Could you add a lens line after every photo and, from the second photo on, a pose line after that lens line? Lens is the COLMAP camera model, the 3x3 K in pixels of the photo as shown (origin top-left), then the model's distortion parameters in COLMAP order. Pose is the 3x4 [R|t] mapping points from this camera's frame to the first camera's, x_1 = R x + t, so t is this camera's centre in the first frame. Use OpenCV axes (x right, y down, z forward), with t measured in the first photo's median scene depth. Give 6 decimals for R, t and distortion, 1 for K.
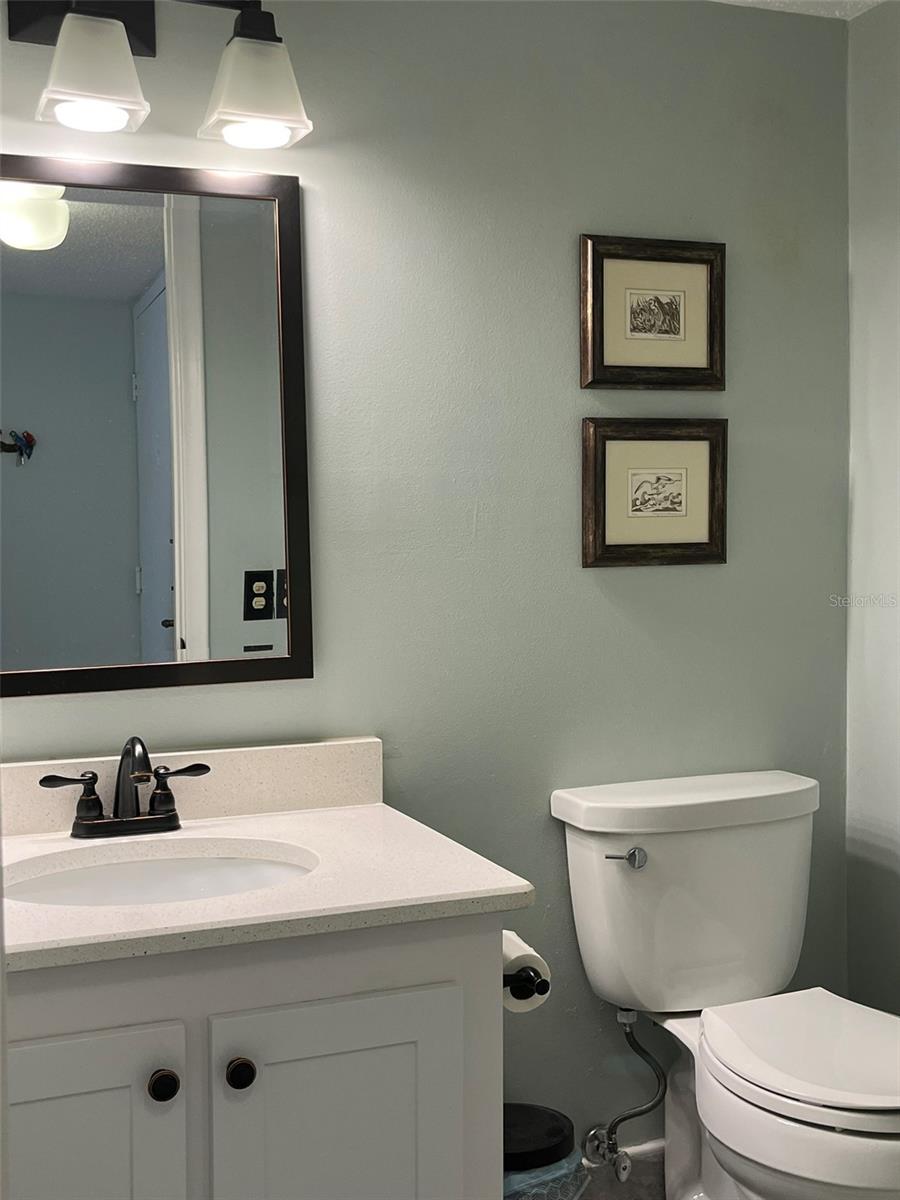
lens RADIAL K [[1333.7, 0, 450.1], [0, 1333.7, 602.6], [0, 0, 1]] dist [0.004107, 0.000000]
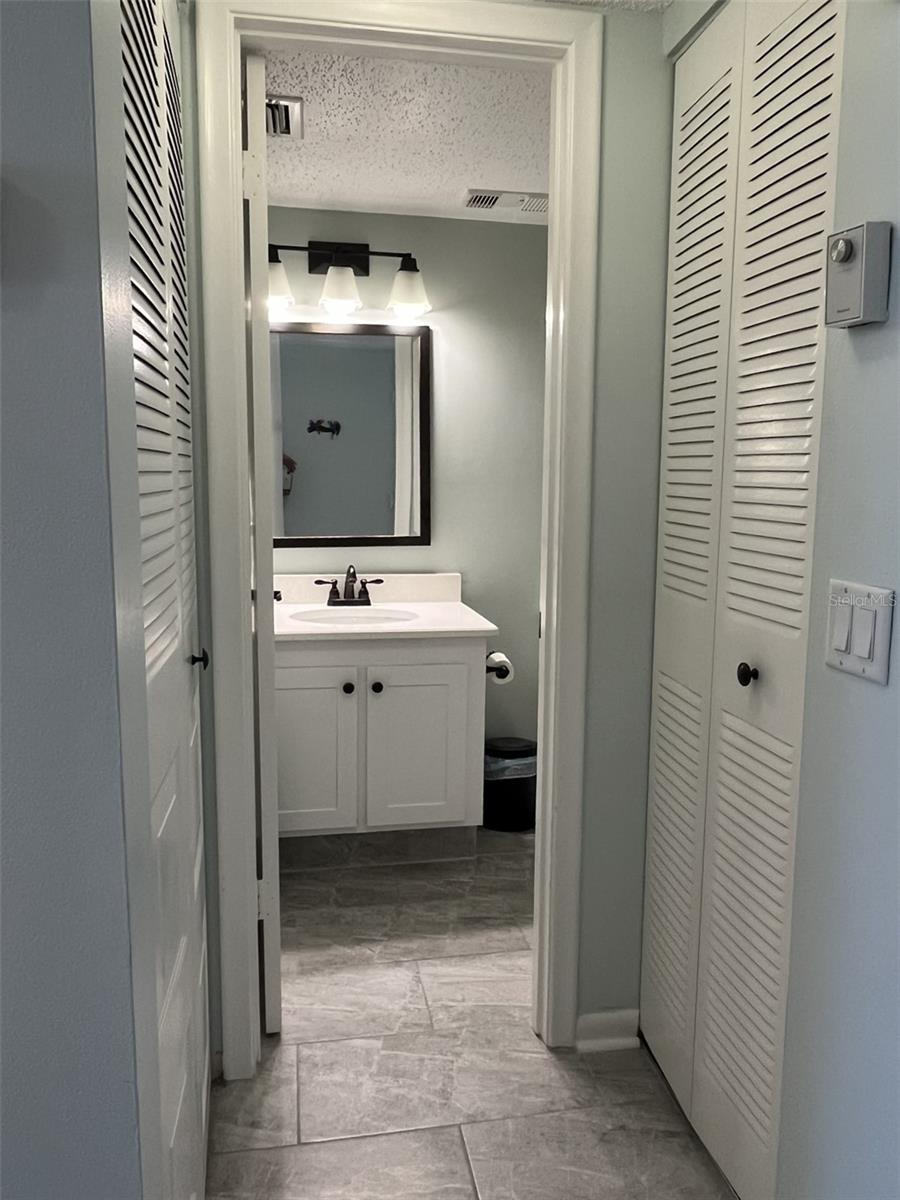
lens RADIAL K [[857.3, 0, 447.3], [0, 857.3, 596.4], [0, 0, 1]] dist [-0.003793, -0.000465]
pose [[0.979411, 0.046527, -0.196443, 0.245735], [-0.028152, 0.995049, 0.095315, 0.000350], [0.199905, -0.087822, 0.975872, -0.507406]]
